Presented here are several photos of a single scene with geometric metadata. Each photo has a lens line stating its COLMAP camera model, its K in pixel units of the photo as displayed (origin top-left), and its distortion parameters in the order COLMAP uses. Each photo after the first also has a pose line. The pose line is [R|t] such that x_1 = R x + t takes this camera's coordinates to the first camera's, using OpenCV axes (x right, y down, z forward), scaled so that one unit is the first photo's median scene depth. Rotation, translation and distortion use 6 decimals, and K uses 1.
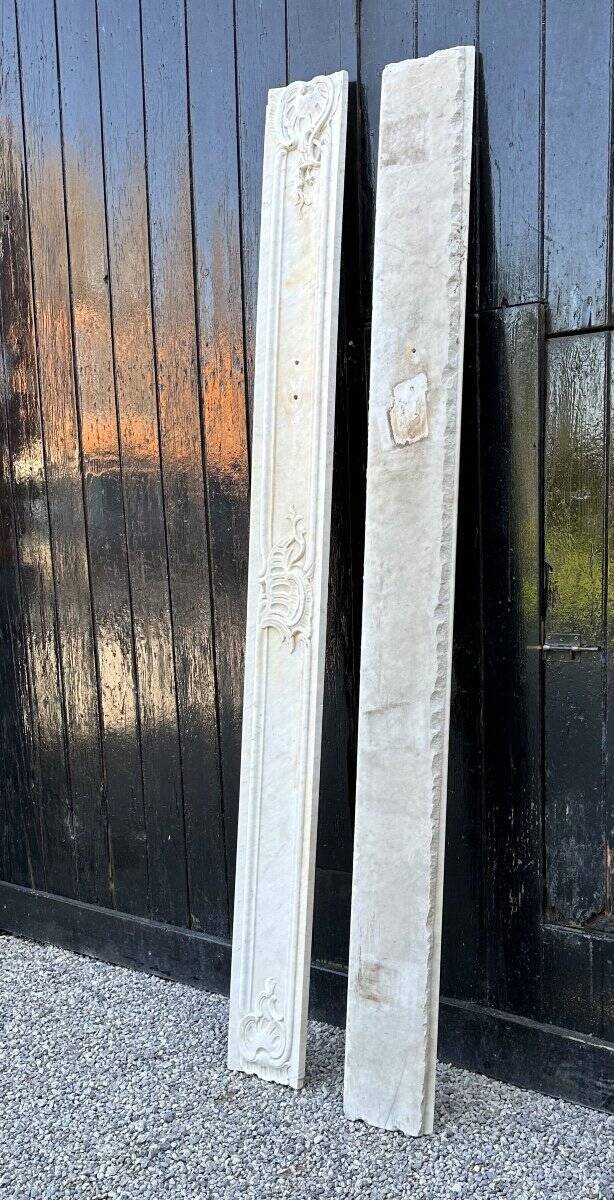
lens RADIAL K [[1033.6, 0, 450.4], [0, 1033.6, 696.4], [0, 0, 1]] dist [0.135877, -0.258369]
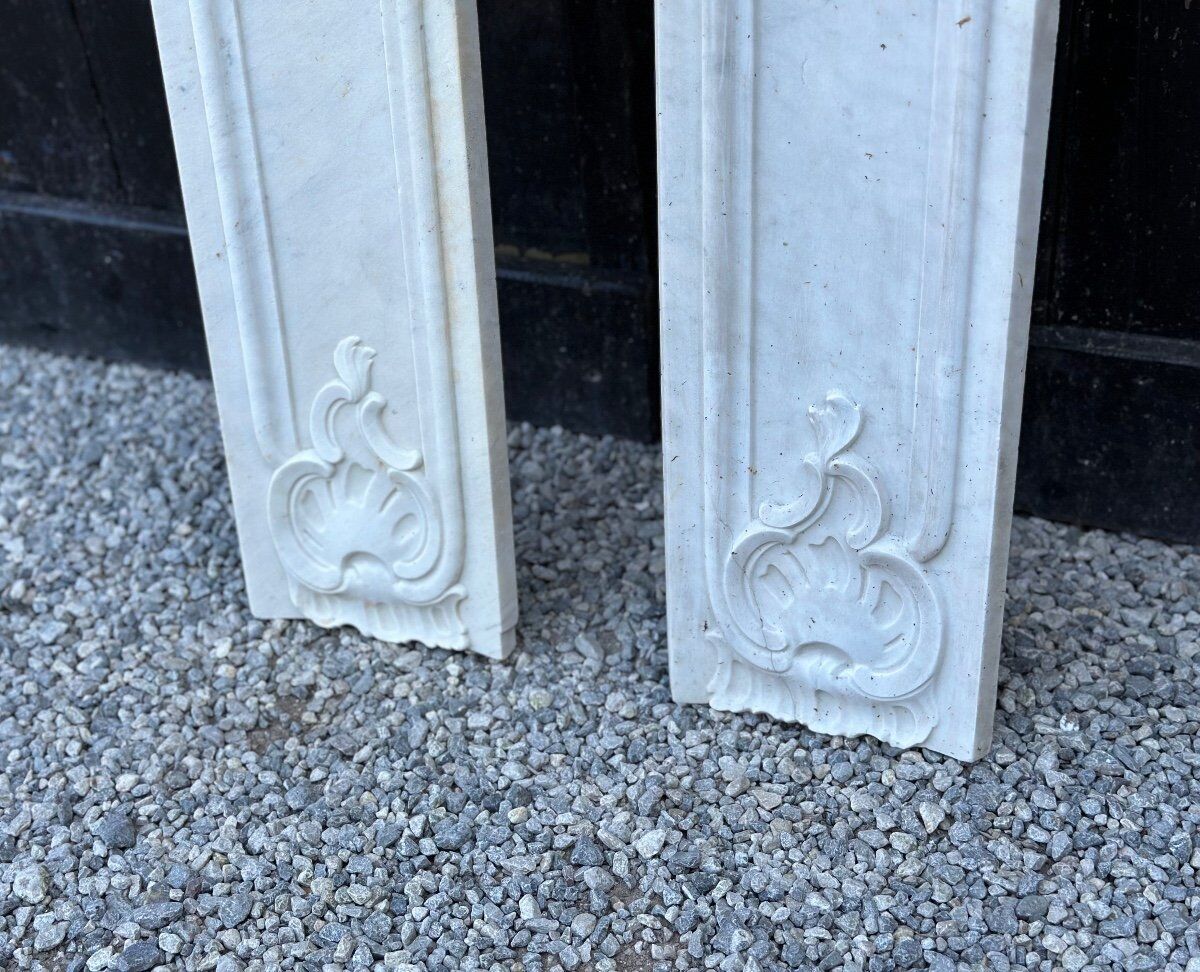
lens RADIAL K [[1796.6, 0, 567.8], [0, 1796.6, 509.1], [0, 0, 1]] dist [0.151159, -0.109493]
pose [[0.987214, -0.144262, 0.067804, -0.157551], [0.099434, 0.889789, 0.445408, 0.097811], [-0.124587, -0.432971, 0.892756, 0.541057]]
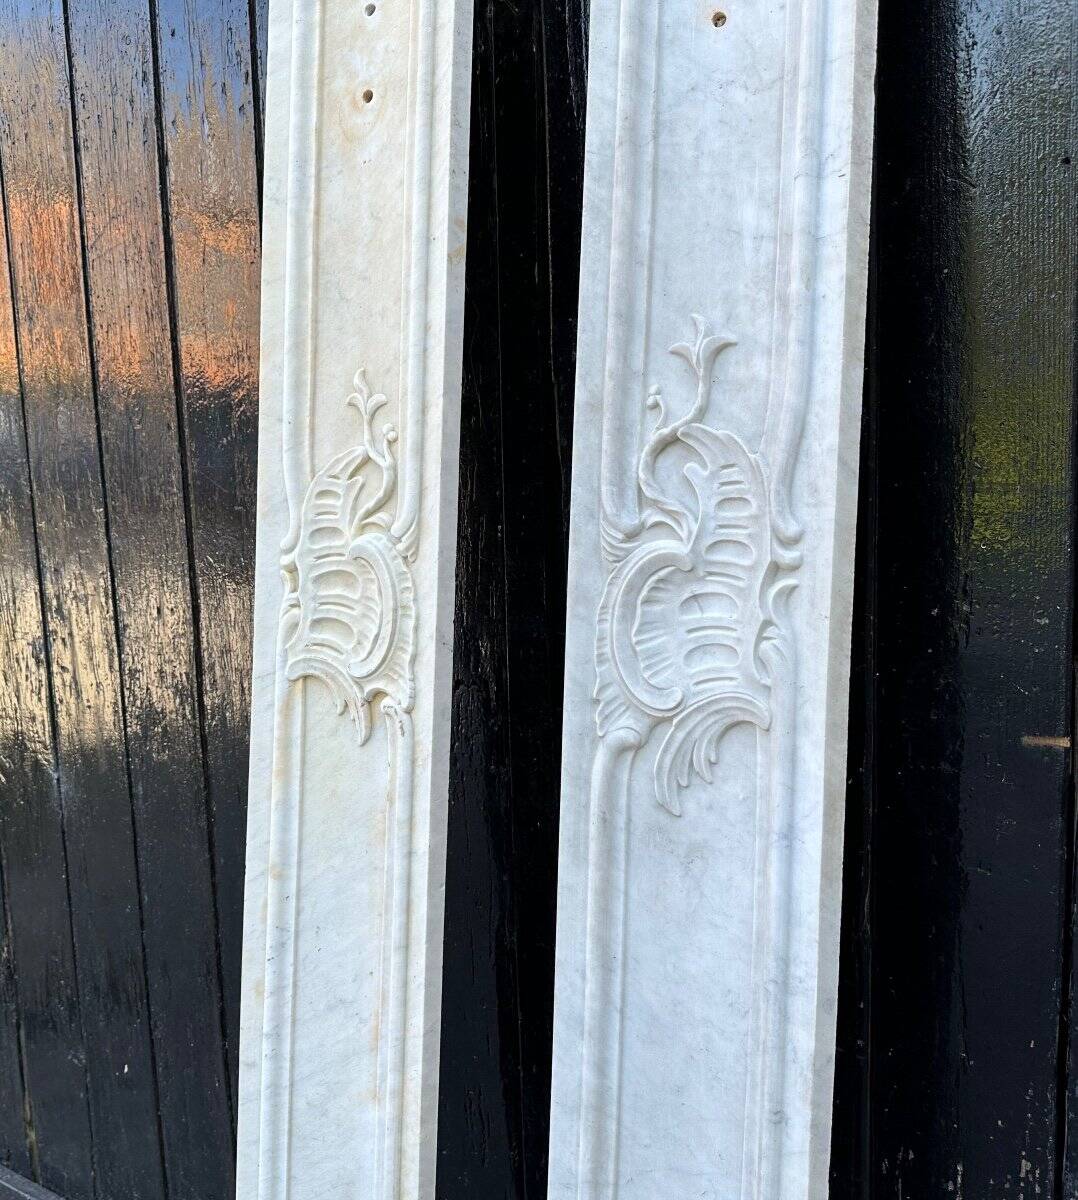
lens RADIAL K [[1114.9, 0, 477.2], [0, 1114.9, 606.7], [0, 0, 1]] dist [0.157422, -0.340048]
pose [[0.998172, -0.015112, -0.058523, -0.085026], [0.013587, 0.999560, -0.026366, -0.082764], [0.058895, 0.025523, 0.997938, 0.582366]]
